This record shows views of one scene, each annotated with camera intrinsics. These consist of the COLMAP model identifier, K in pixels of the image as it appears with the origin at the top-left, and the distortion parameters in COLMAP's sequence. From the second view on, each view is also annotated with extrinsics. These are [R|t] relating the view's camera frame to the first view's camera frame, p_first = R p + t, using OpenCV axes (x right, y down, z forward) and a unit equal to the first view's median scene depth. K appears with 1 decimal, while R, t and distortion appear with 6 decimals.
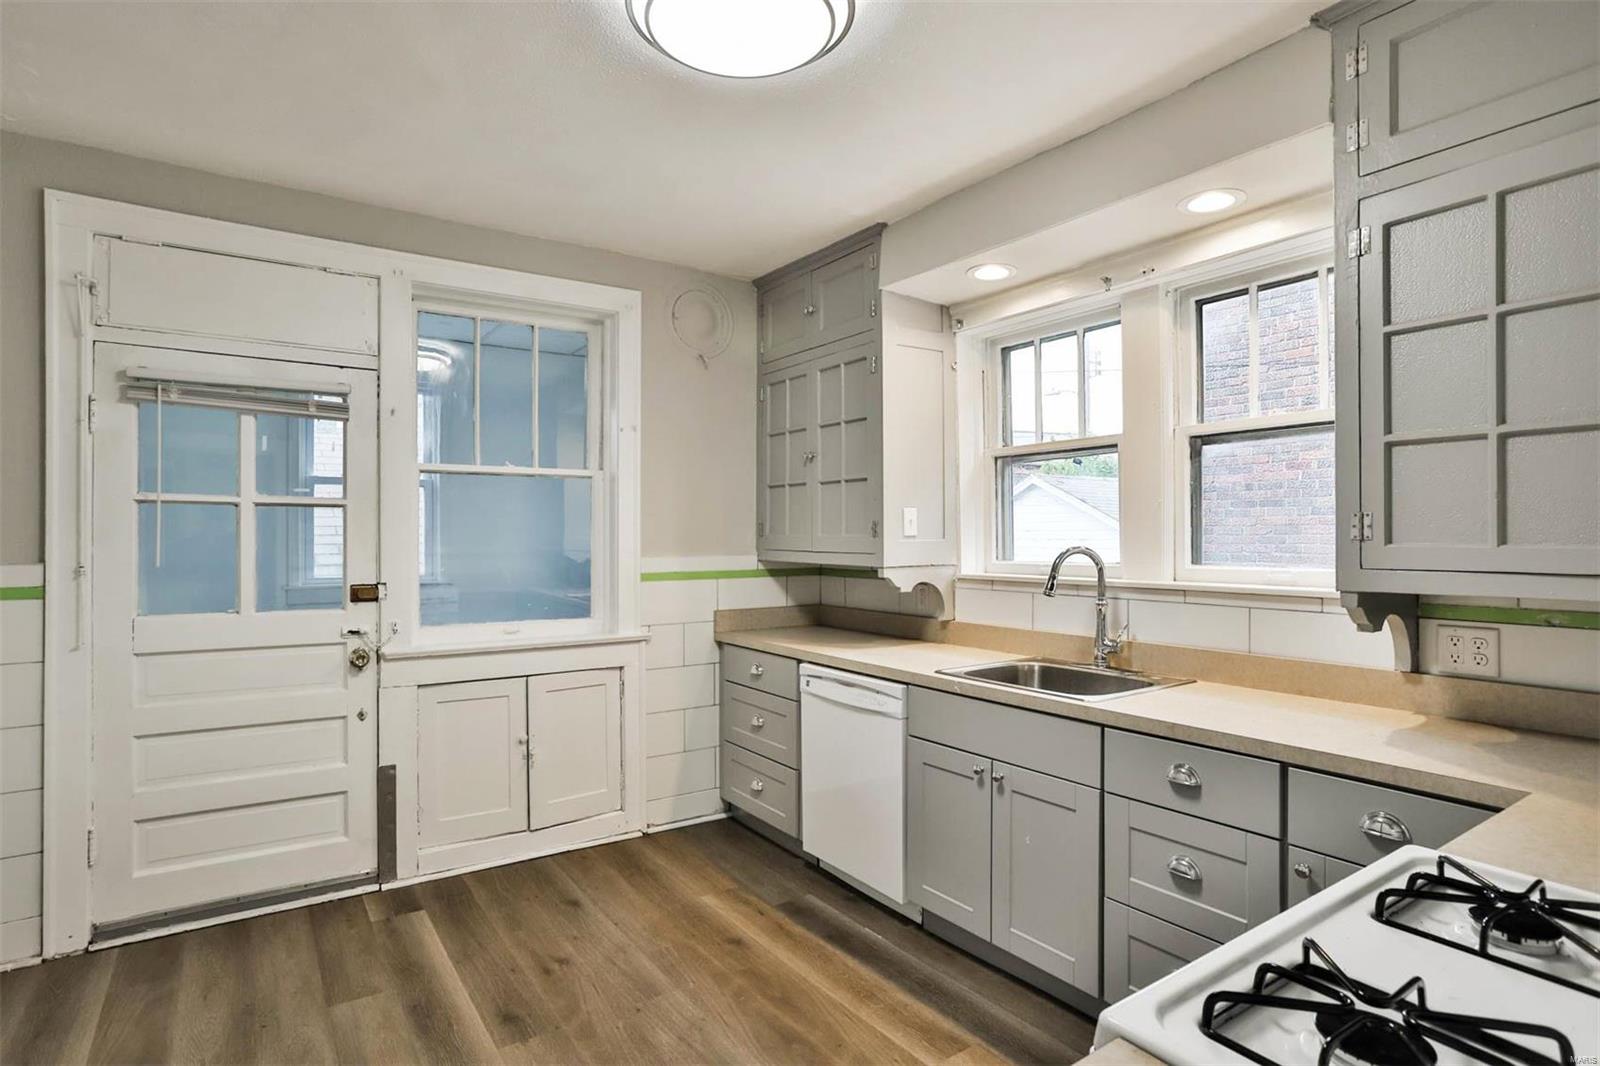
lens RADIAL K [[825.4, 0, 802.4], [0, 825.4, 534.6], [0, 0, 1]] dist [-0.041073, 0.025788]
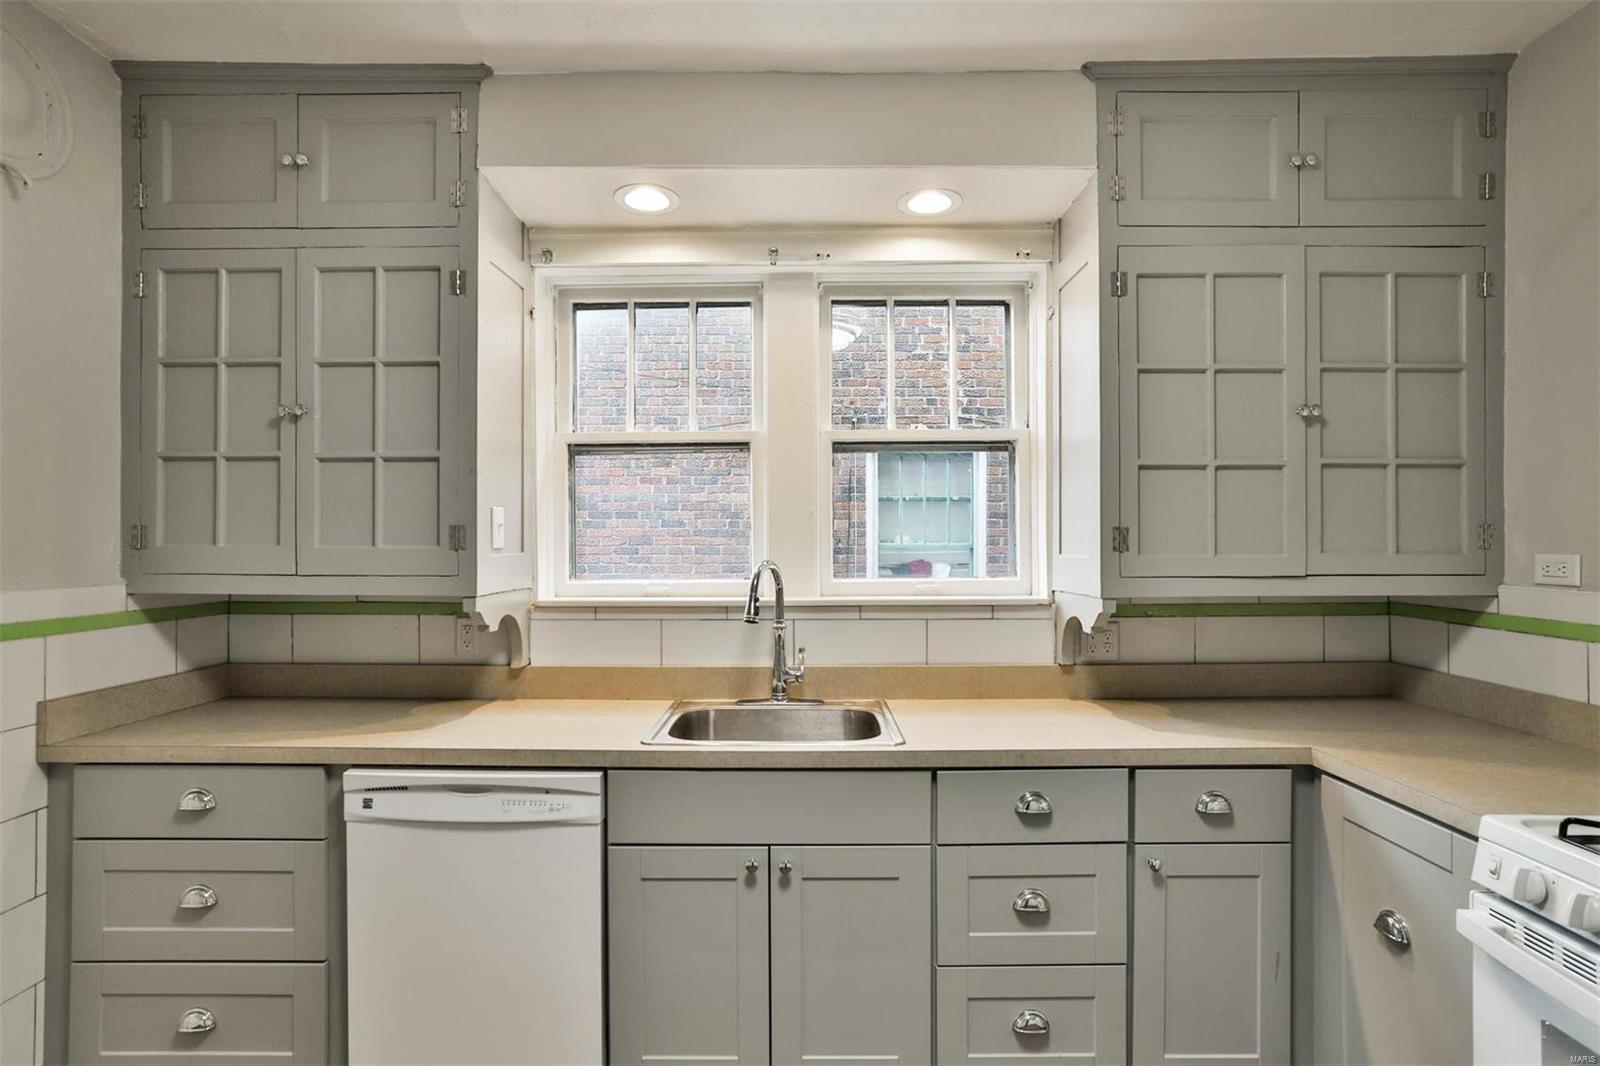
lens RADIAL K [[825.4, 0, 807.0], [0, 825.4, 542.2], [0, 0, 1]] dist [-0.041073, 0.025788]
pose [[0.576467, 0.004353, 0.817109, -0.268780], [-0.000102, 0.999986, -0.005255, 0.000381], [-0.817120, 0.002946, 0.576459, 0.398822]]
